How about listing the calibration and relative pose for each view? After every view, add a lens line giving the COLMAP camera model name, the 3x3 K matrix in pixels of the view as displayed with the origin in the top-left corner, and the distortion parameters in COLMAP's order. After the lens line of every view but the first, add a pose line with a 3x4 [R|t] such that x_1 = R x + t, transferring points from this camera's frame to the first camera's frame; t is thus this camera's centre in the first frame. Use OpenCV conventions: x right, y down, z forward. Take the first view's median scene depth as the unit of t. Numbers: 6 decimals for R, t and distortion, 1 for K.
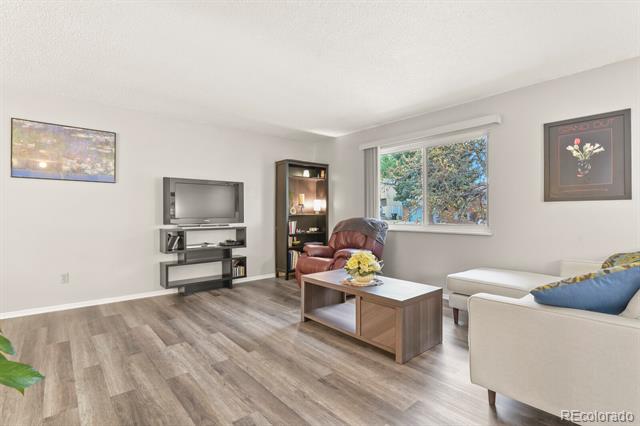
lens RADIAL K [[311.7, 0, 317.9], [0, 311.7, 213.0], [0, 0, 1]] dist [0.005395, -0.006197]
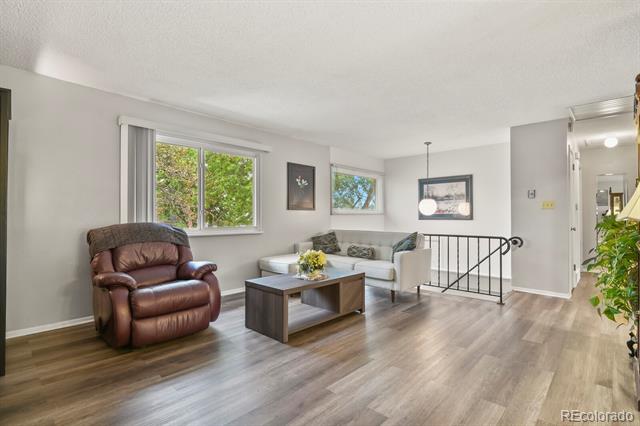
lens RADIAL K [[311.7, 0, 328.5], [0, 311.7, 214.3], [0, 0, 1]] dist [0.005395, -0.006197]
pose [[-0.125326, 0.003907, 0.992108, -0.959847], [-0.004633, 0.999979, -0.004523, -0.005411], [-0.992105, -0.005163, -0.125305, 1.027120]]
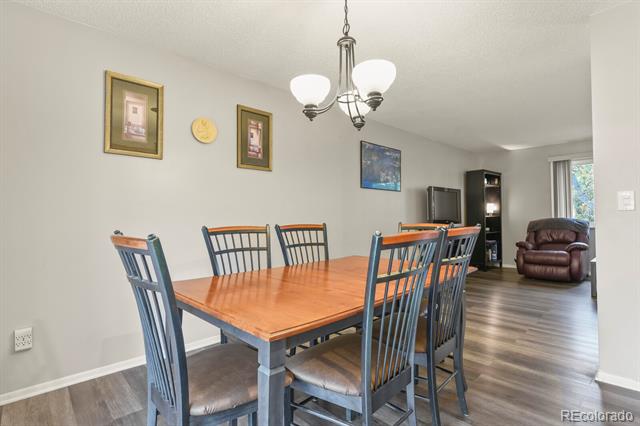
lens RADIAL K [[311.7, 0, 315.3], [0, 311.7, 214.3], [0, 0, 1]] dist [0.005395, -0.006197]
pose [[0.999254, -0.009173, 0.037513, -1.309089], [0.009443, 0.999931, -0.007034, 0.000158], [-0.037446, 0.007383, 0.999271, -0.274946]]
